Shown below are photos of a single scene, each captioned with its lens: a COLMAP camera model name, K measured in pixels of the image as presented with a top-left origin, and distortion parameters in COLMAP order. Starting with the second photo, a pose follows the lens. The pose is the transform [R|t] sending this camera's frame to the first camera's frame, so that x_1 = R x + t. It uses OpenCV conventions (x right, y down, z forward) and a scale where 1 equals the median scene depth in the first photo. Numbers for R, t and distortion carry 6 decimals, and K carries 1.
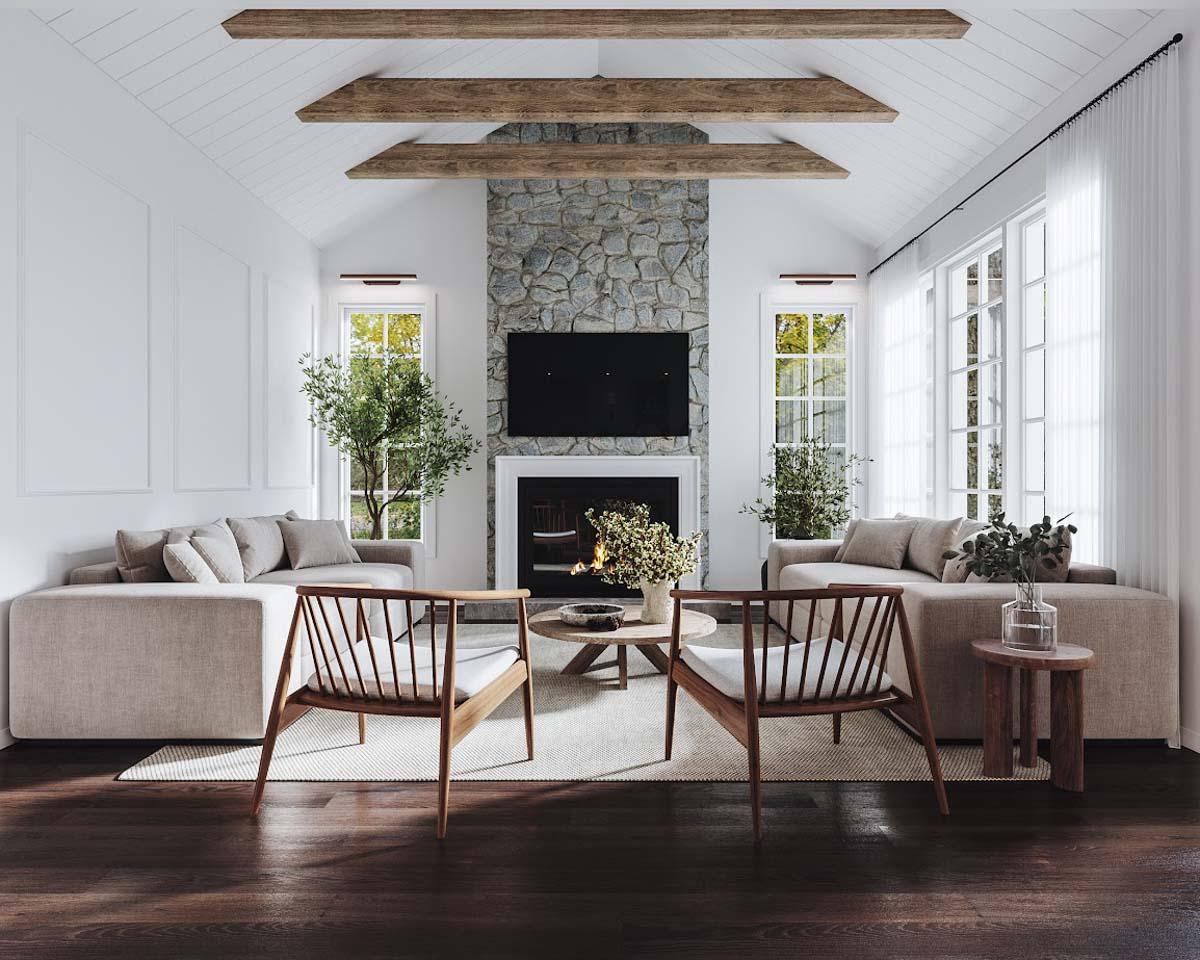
lens RADIAL K [[801.2, 0, 600.0], [0, 801.2, 480.0], [0, 0, 1]] dist [0.000281, 0.000715]
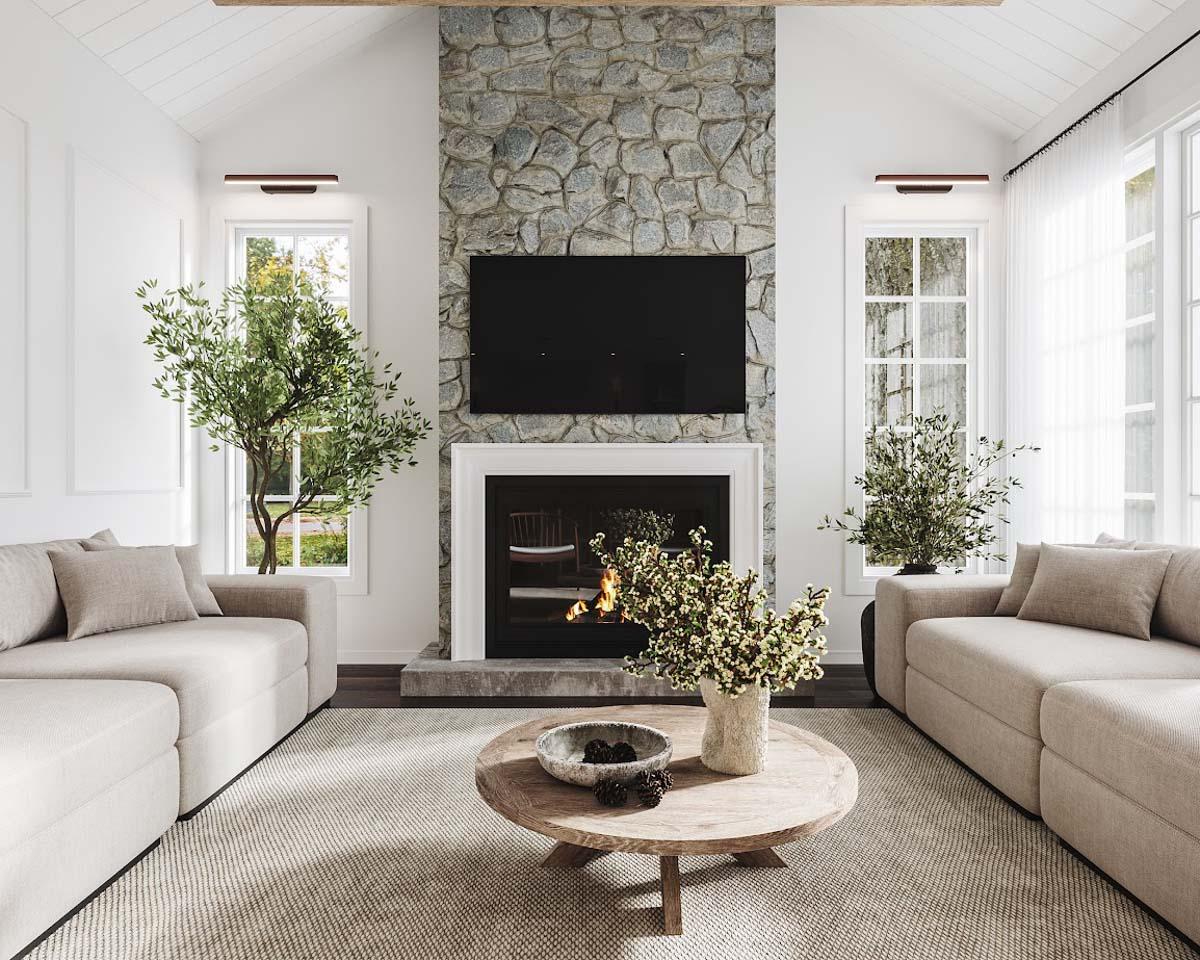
lens RADIAL K [[801.2, 0, 600.0], [0, 801.2, 480.0], [0, 0, 1]] dist [0.000281, 0.000715]
pose [[1.000000, 0.000265, -0.000146, -0.008337], [-0.000265, 1.000000, -0.000693, 0.000465], [0.000146, 0.000693, 1.000000, 0.340813]]
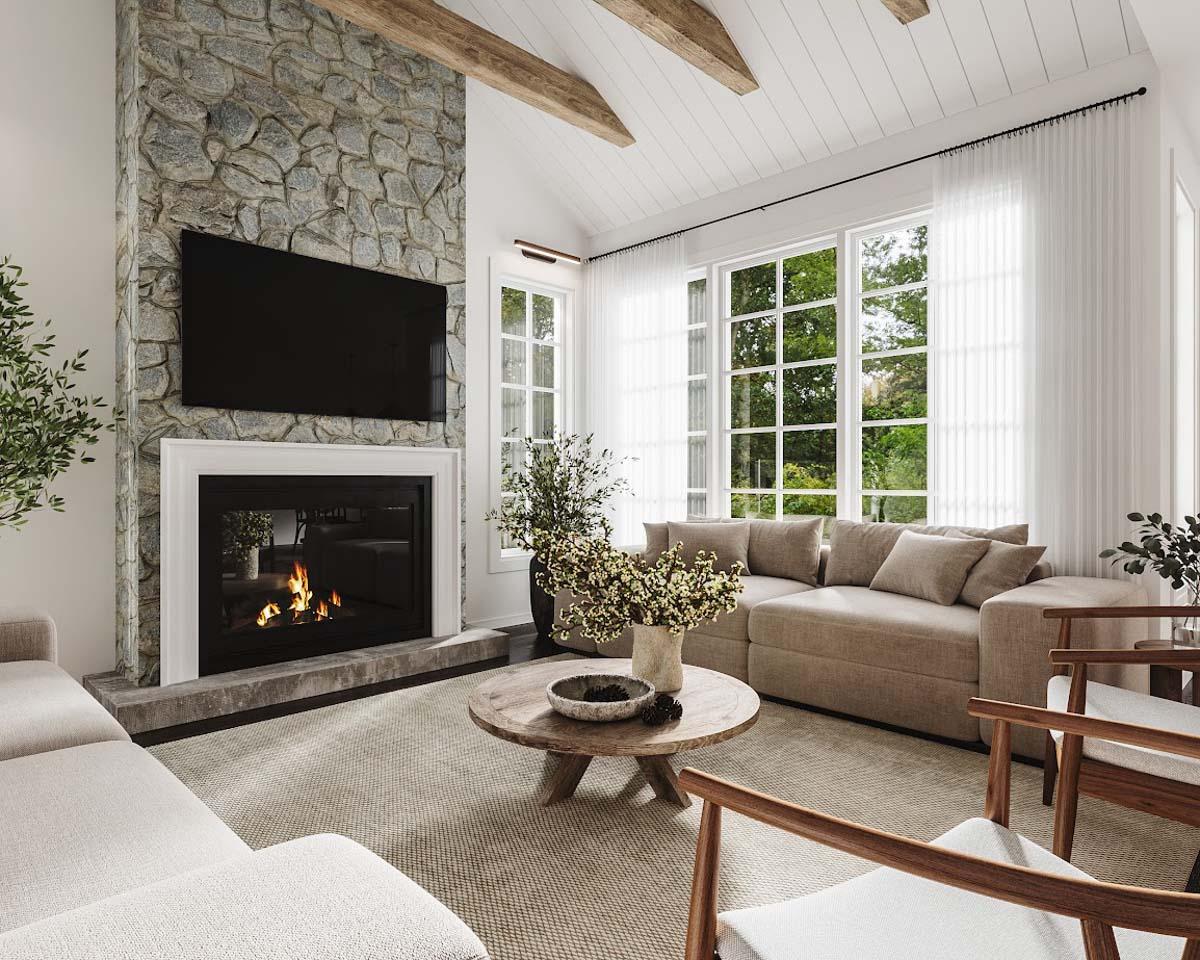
lens RADIAL K [[734.8, 0, 600.0], [0, 734.8, 480.0], [0, 0, 1]] dist [0.000761, 0.000107]
pose [[0.706672, 0.000269, 0.707541, -0.278491], [0.000263, 1.000000, -0.000643, 0.000495], [-0.707541, 0.000640, 0.706672, 0.401157]]
